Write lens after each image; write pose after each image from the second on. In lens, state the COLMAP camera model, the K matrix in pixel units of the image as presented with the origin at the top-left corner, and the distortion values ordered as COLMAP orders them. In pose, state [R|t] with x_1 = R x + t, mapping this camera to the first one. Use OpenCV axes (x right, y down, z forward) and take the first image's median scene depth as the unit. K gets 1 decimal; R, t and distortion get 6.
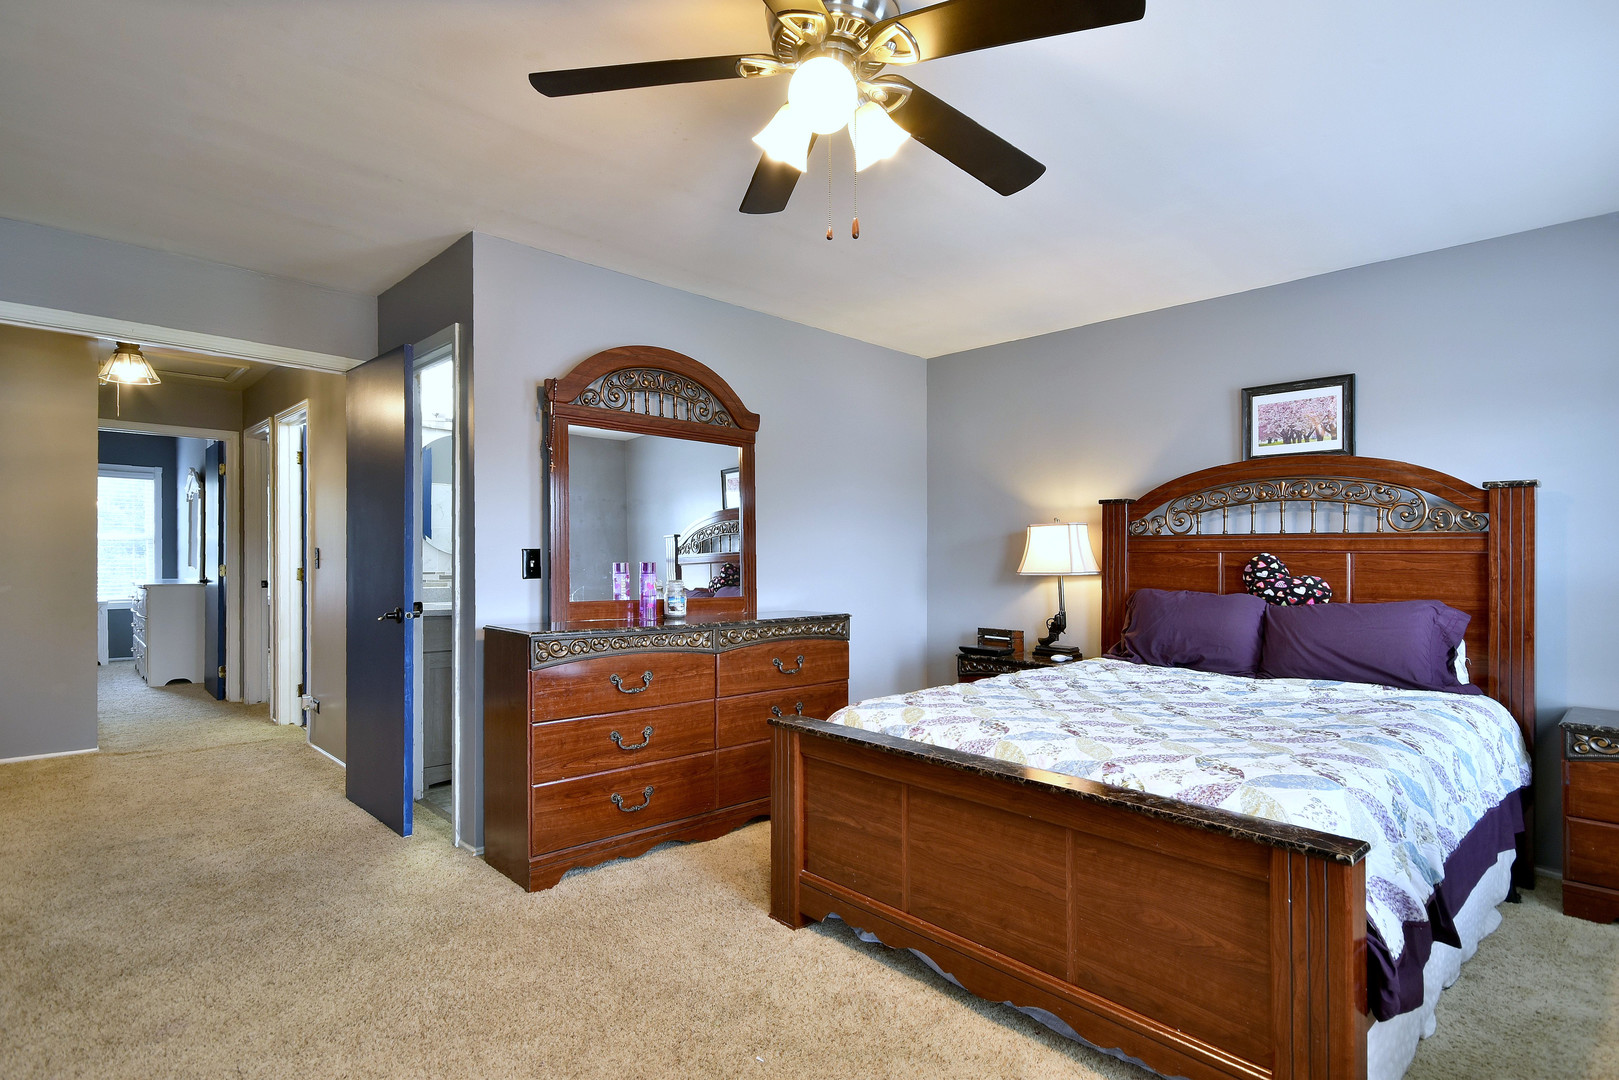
lens RADIAL K [[812.1, 0, 807.1], [0, 812.1, 557.4], [0, 0, 1]] dist [0.018248, 0.001201]
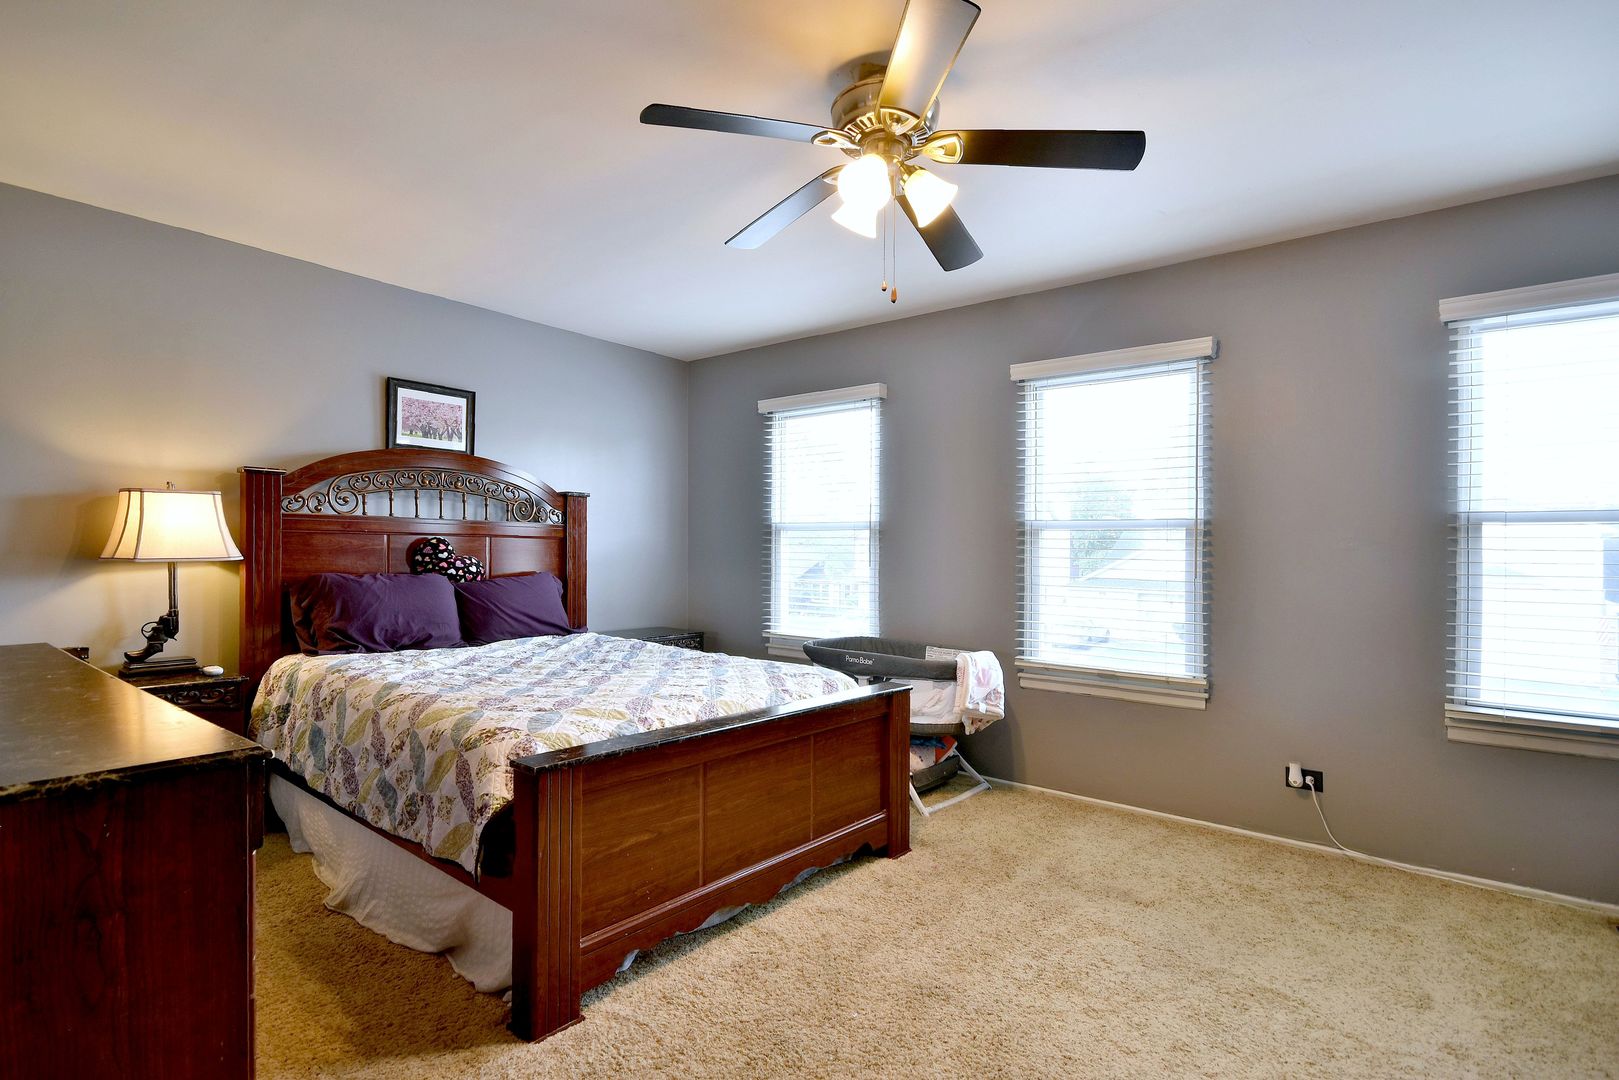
lens RADIAL K [[798.6, 0, 808.1], [0, 798.6, 541.1], [0, 0, 1]] dist [-0.000629, 0.000715]
pose [[-0.122323, 0.003232, 0.992485, -0.570364], [-0.013162, 0.999901, -0.004879, 0.000075], [-0.992403, -0.013660, -0.122268, 0.628547]]
